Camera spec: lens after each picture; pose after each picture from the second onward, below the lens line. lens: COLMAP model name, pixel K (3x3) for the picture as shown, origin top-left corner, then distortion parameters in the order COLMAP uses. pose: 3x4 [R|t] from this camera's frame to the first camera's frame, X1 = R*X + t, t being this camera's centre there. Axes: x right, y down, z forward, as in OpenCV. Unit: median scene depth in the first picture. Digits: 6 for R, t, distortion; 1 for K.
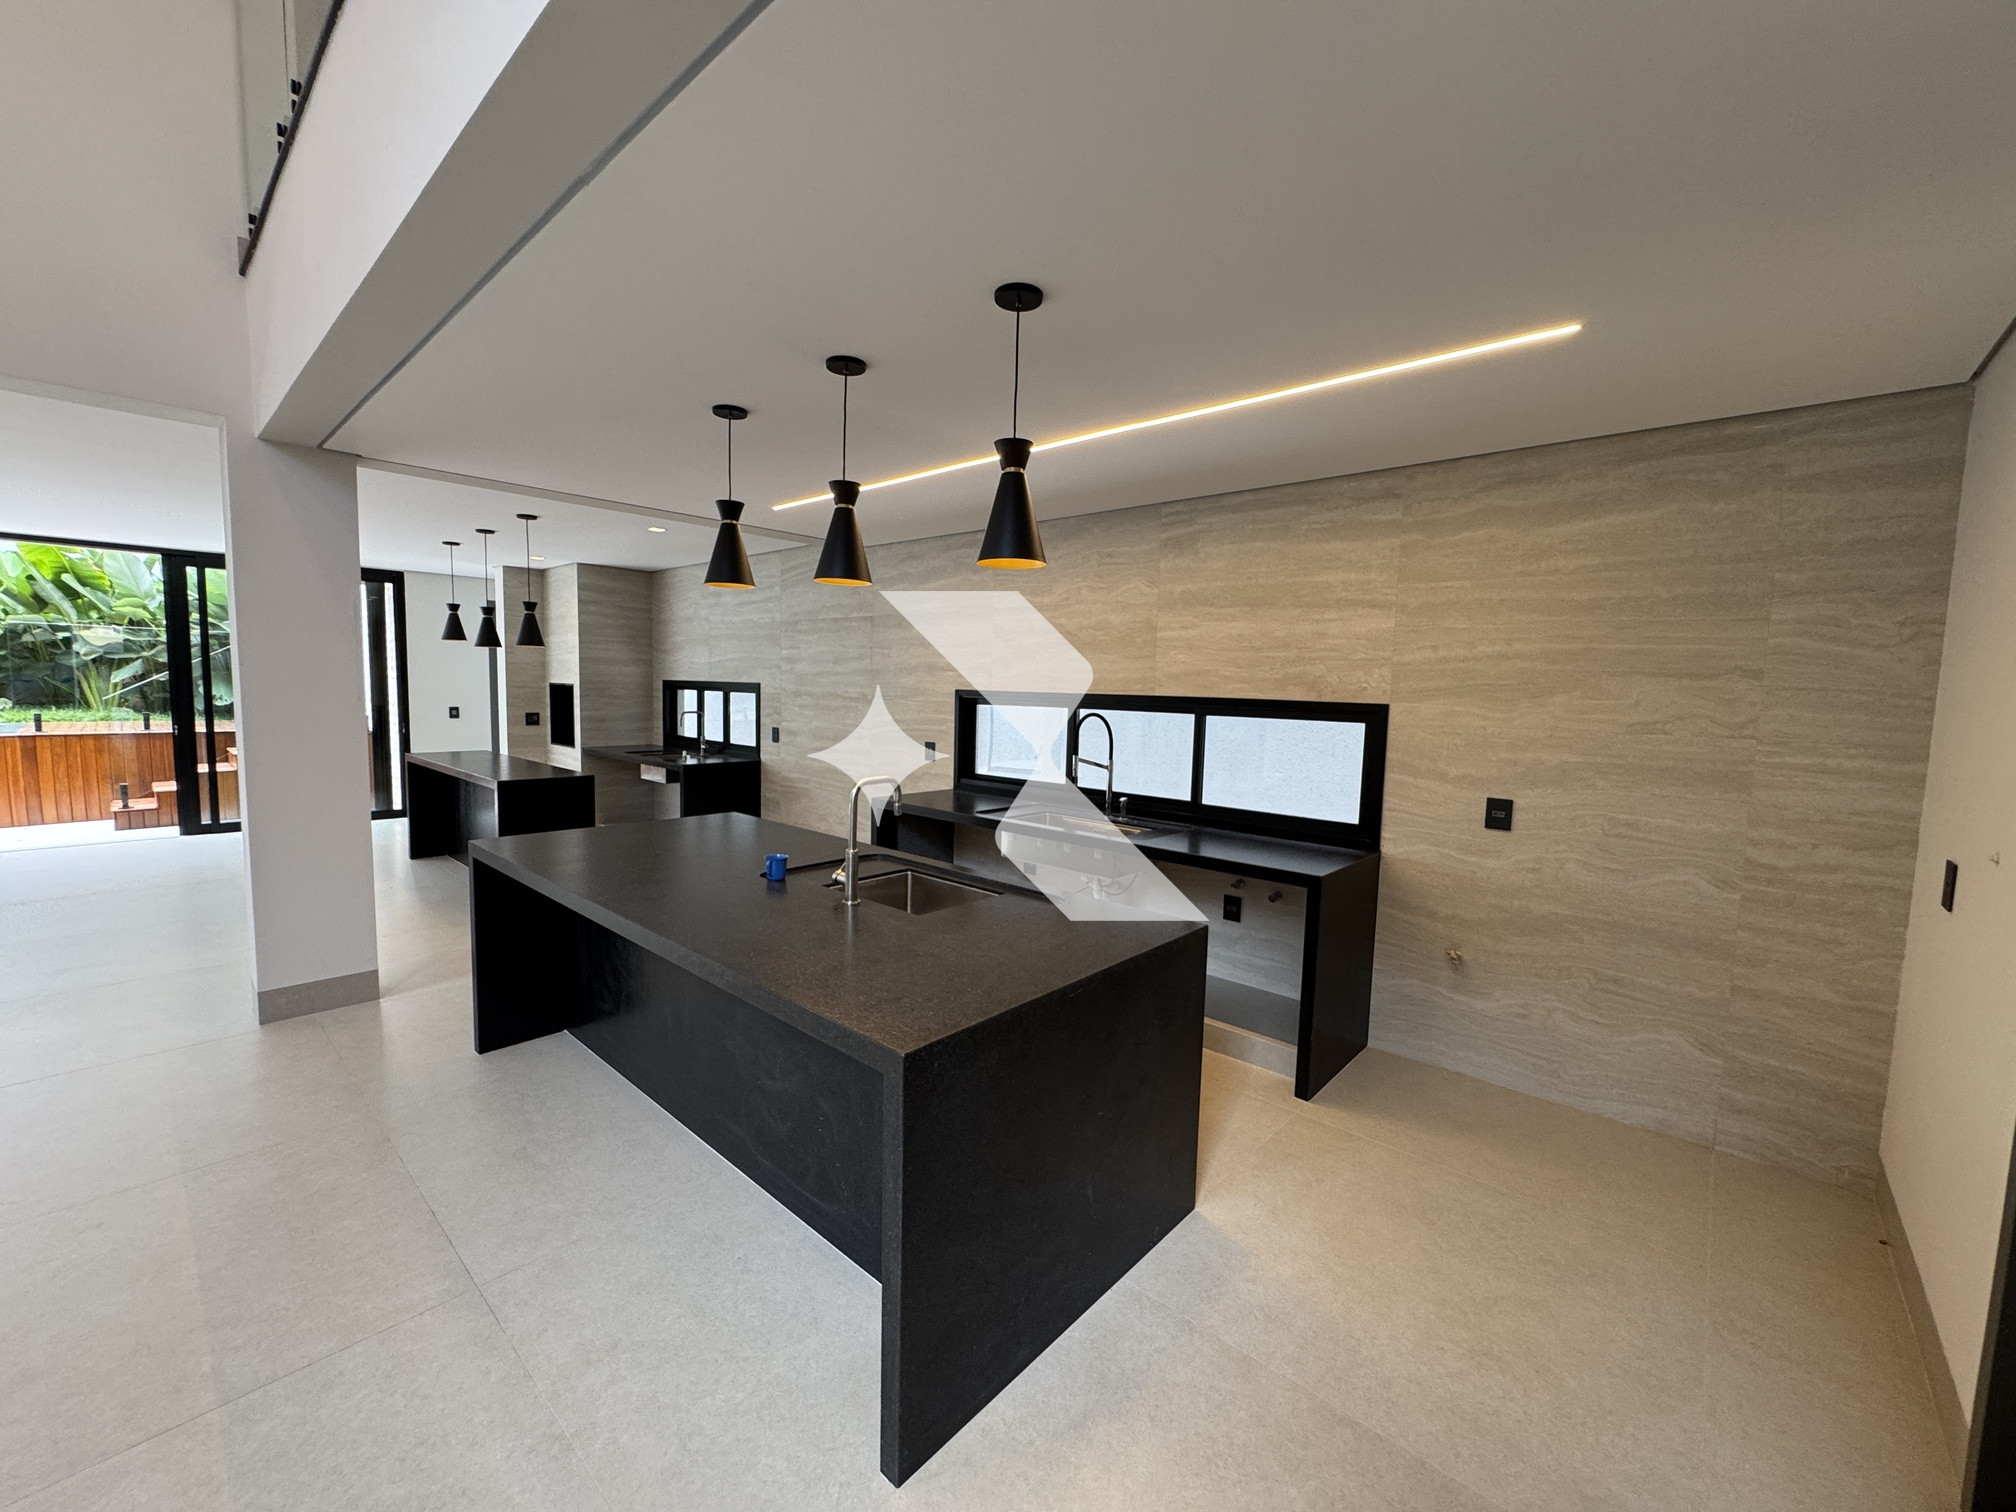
lens RADIAL K [[808.1, 0, 1005.4], [0, 808.1, 754.3], [0, 0, 1]] dist [-0.000446, -0.000774]
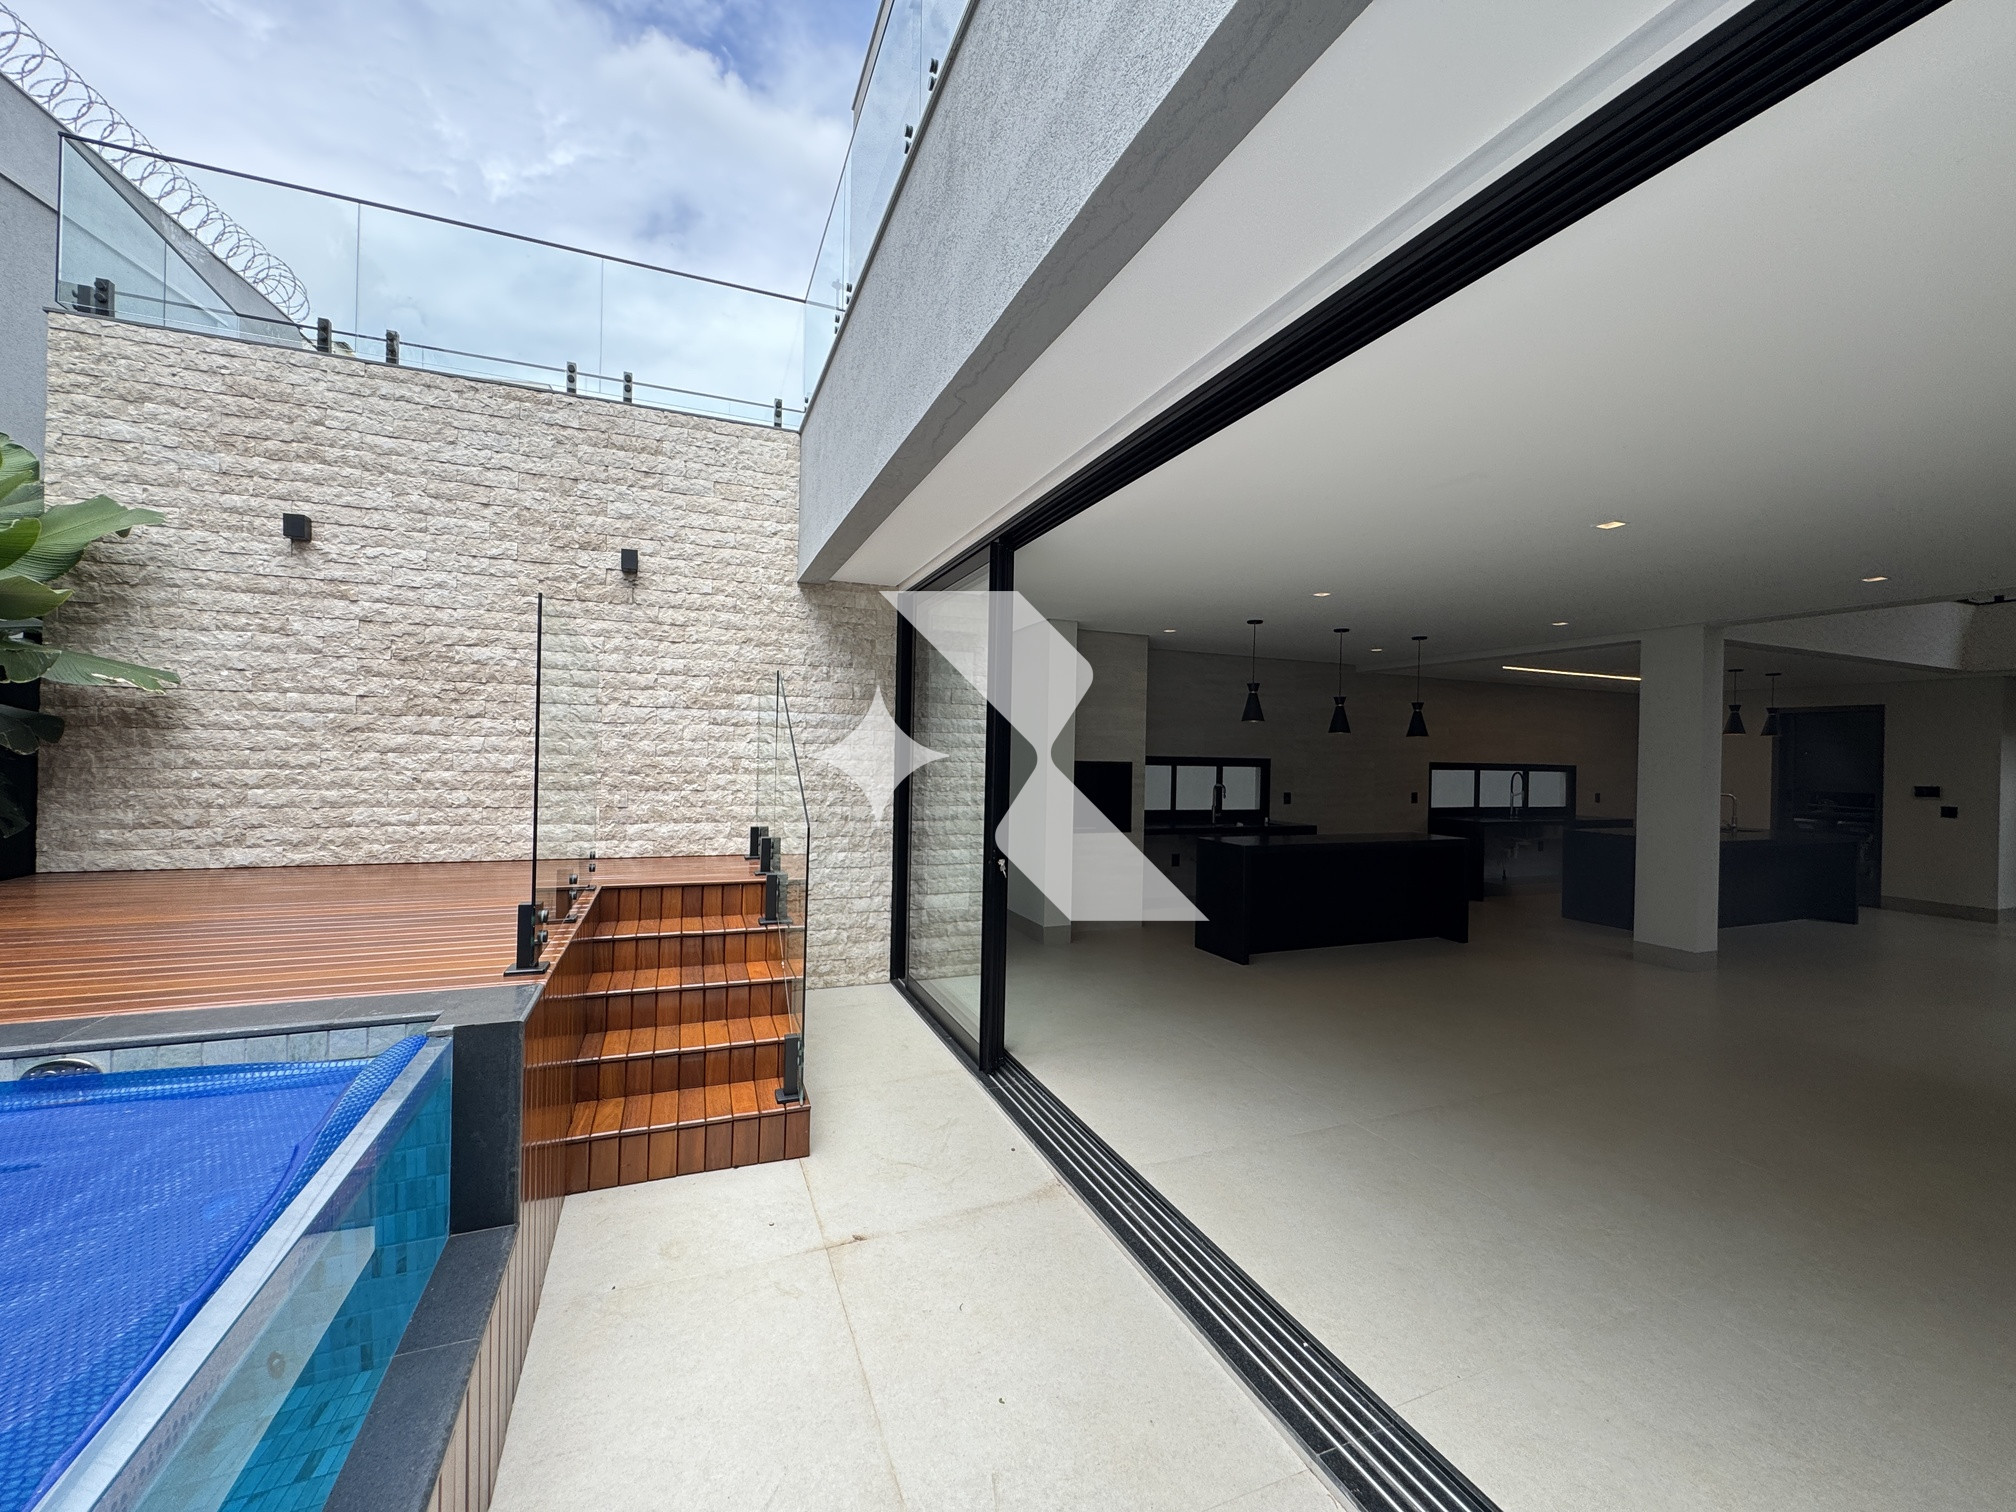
lens RADIAL K [[808.1, 0, 1006.1], [0, 808.1, 752.1], [0, 0, 1]] dist [-0.000446, -0.000774]
pose [[0.429472, -0.014600, 0.902962, -1.477514], [0.066145, 0.997692, -0.015329, -0.096660], [-0.900654, 0.066309, 0.429447, 0.754505]]
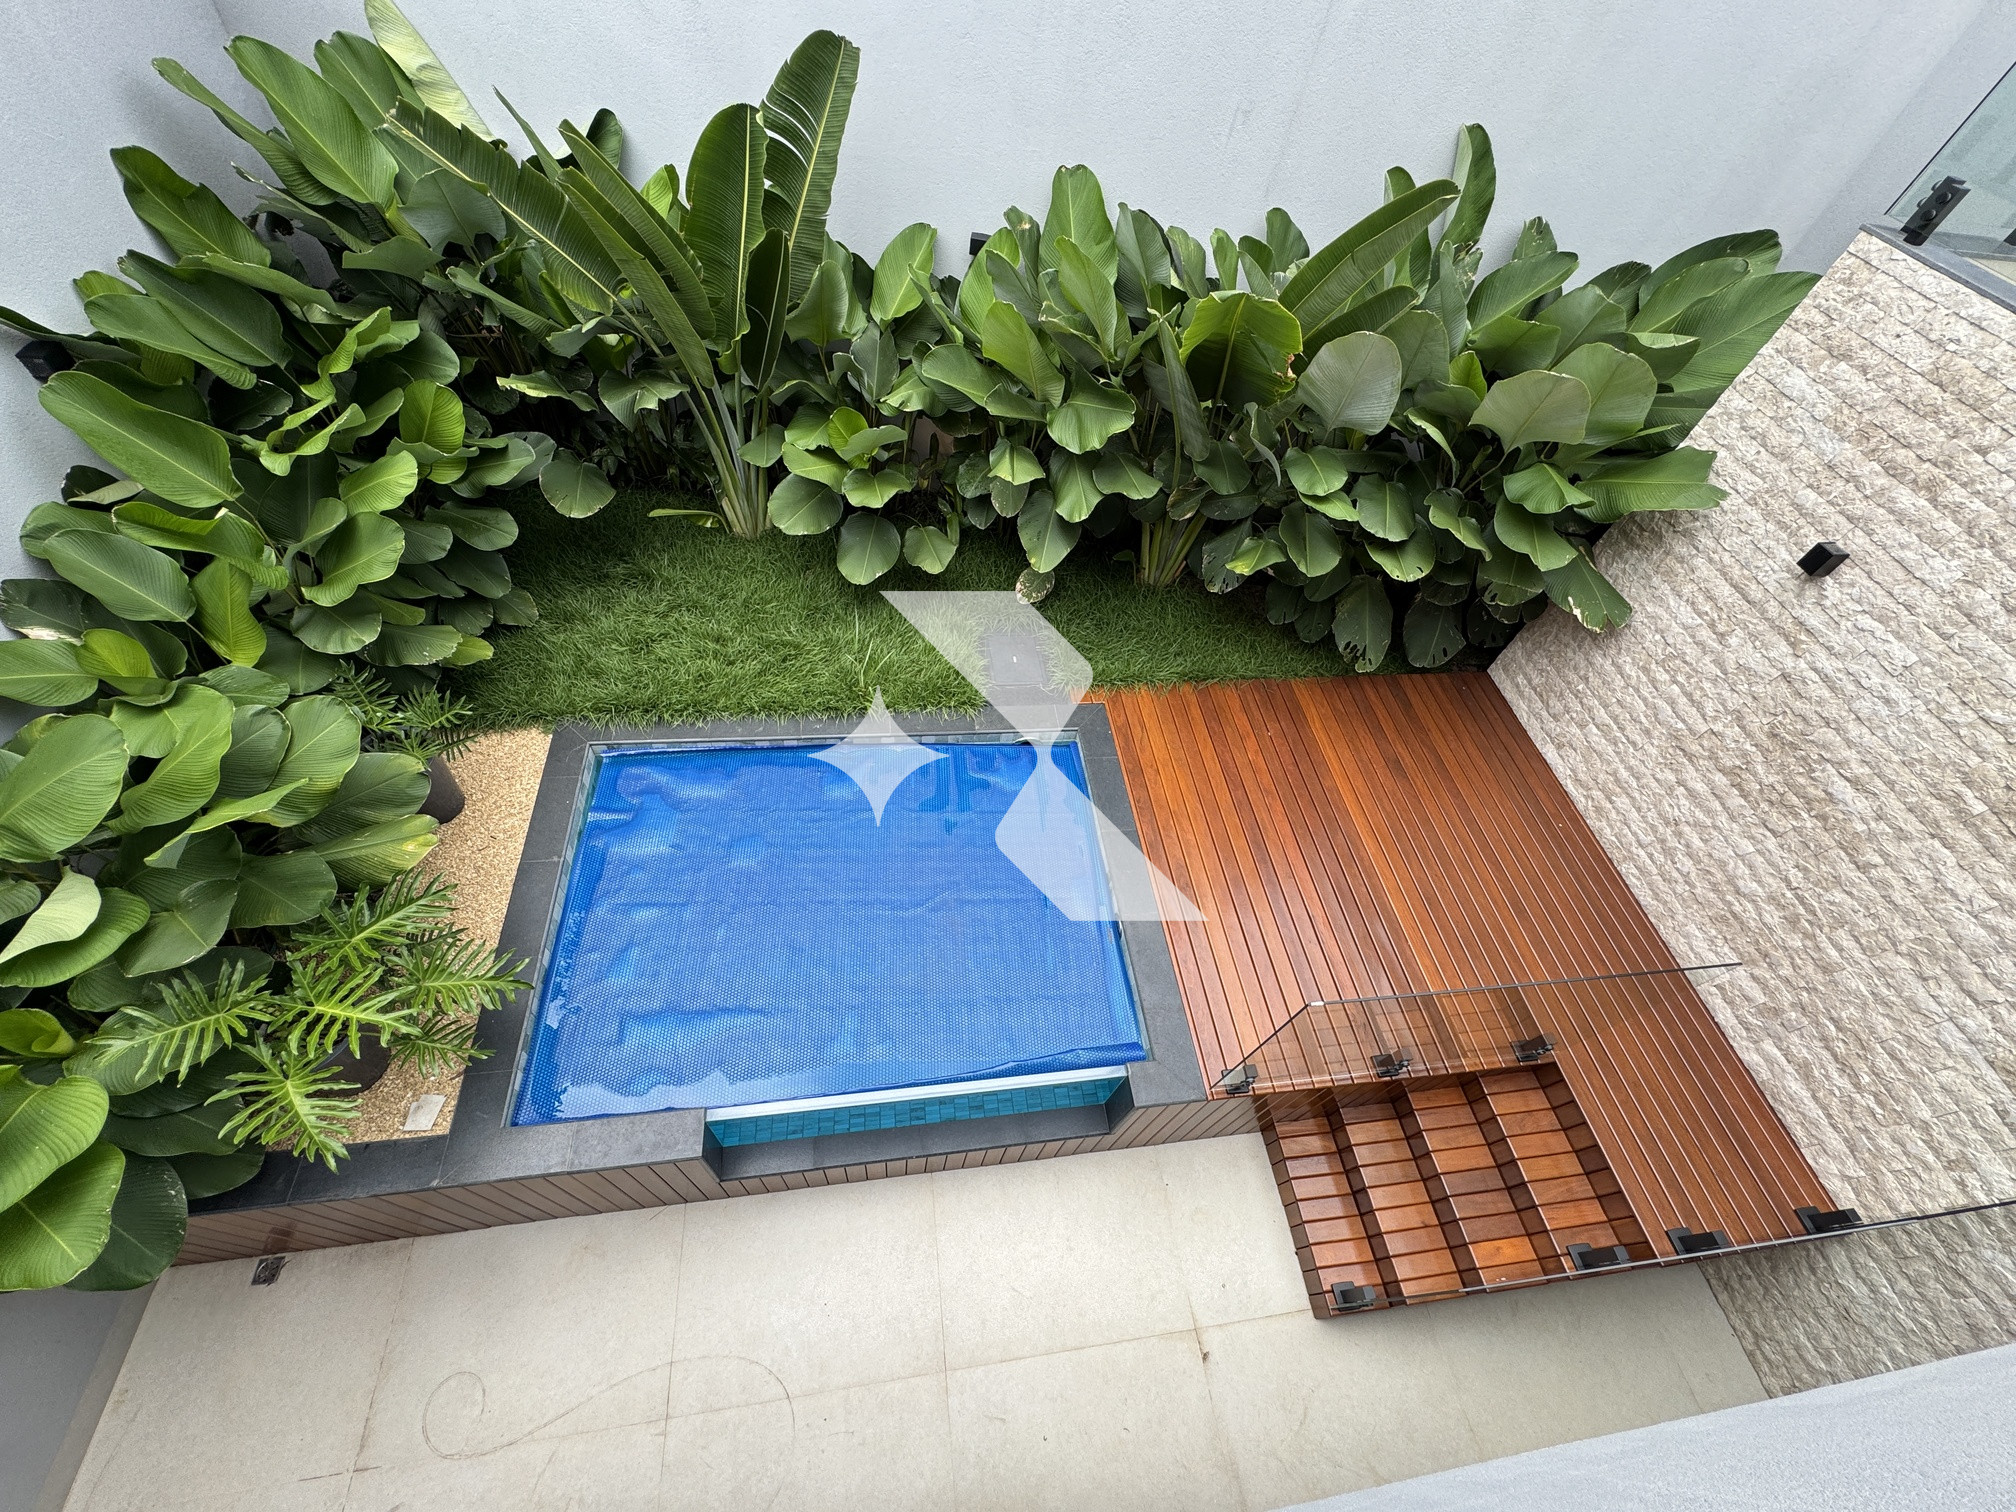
lens RADIAL K [[808.1, 0, 1008.4], [0, 808.1, 753.3], [0, 0, 1]] dist [-0.000446, -0.000774]
pose [[0.763519, 0.550590, -0.337475, -1.322715], [-0.153582, 0.662401, 0.733237, -0.488852], [0.627257, -0.508010, 0.590317, 0.794699]]
